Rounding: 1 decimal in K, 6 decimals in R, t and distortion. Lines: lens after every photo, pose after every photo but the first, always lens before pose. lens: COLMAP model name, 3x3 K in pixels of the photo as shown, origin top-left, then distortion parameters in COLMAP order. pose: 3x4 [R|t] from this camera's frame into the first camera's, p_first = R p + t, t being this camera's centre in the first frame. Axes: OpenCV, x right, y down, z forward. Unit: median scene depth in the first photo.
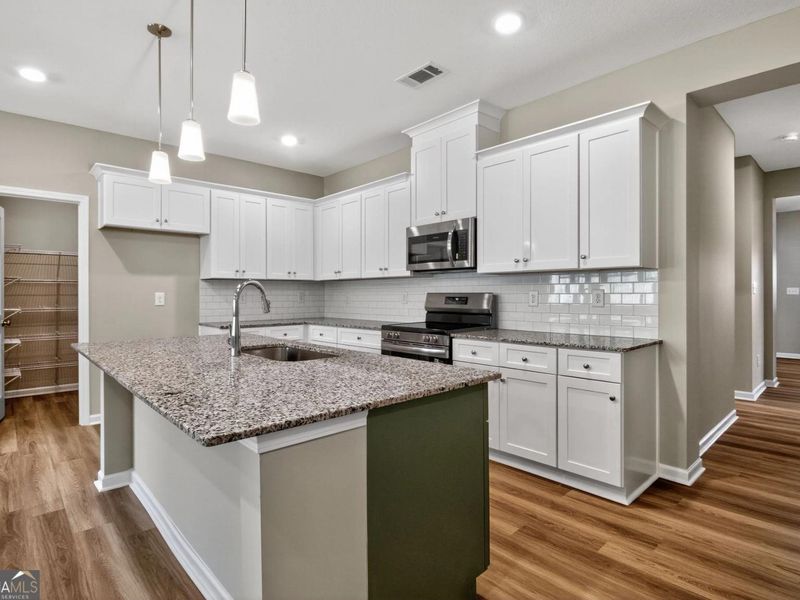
lens RADIAL K [[429.5, 0, 395.4], [0, 429.5, 293.8], [0, 0, 1]] dist [0.000671, -0.001938]
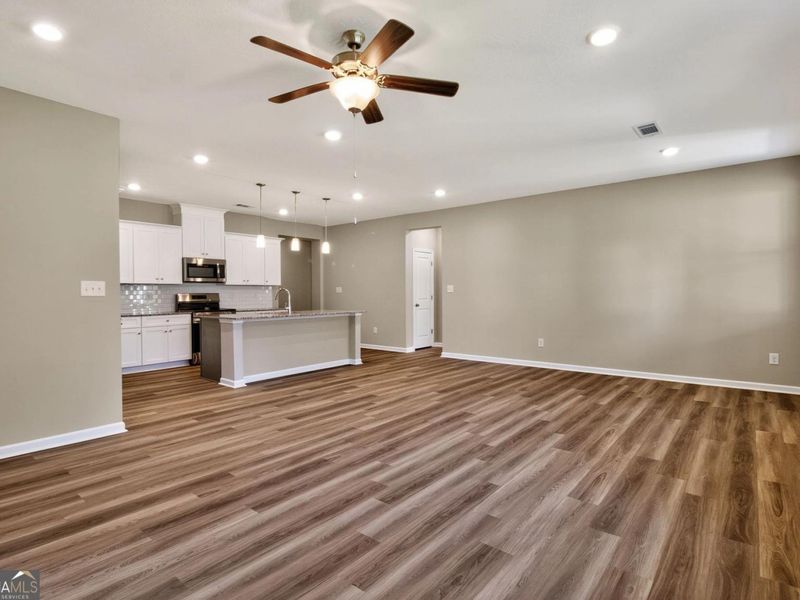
lens RADIAL K [[429.5, 0, 395.4], [0, 429.5, 293.8], [0, 0, 1]] dist [0.000671, -0.001938]
pose [[-0.136339, -0.001930, 0.990660, -2.179118], [0.013289, 0.999905, 0.003777, 0.005434], [-0.990573, 0.013680, -0.136300, 0.412328]]
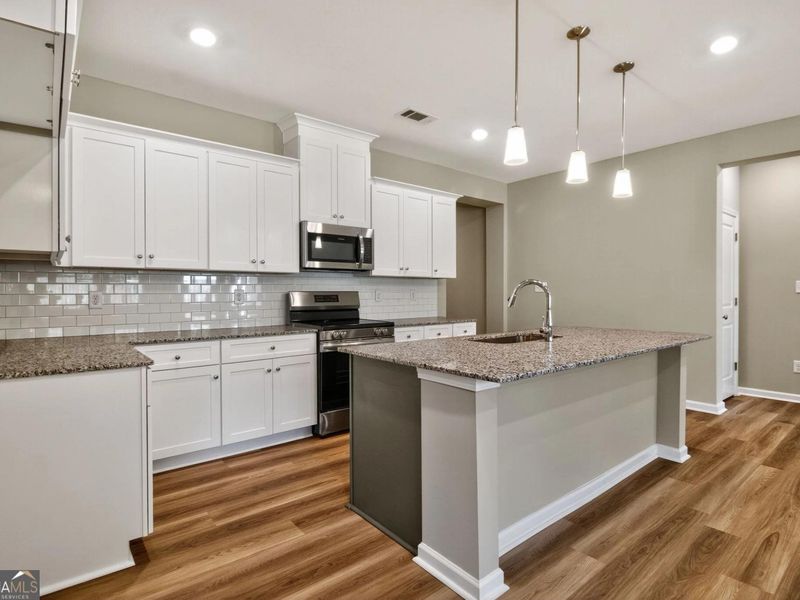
lens RADIAL K [[429.5, 0, 395.4], [0, 429.5, 293.8], [0, 0, 1]] dist [0.000671, -0.001938]
pose [[0.064811, -0.002879, 0.997893, -1.019265], [0.005665, 0.999981, 0.002517, 0.002313], [-0.997881, 0.005490, 0.064826, 0.845672]]
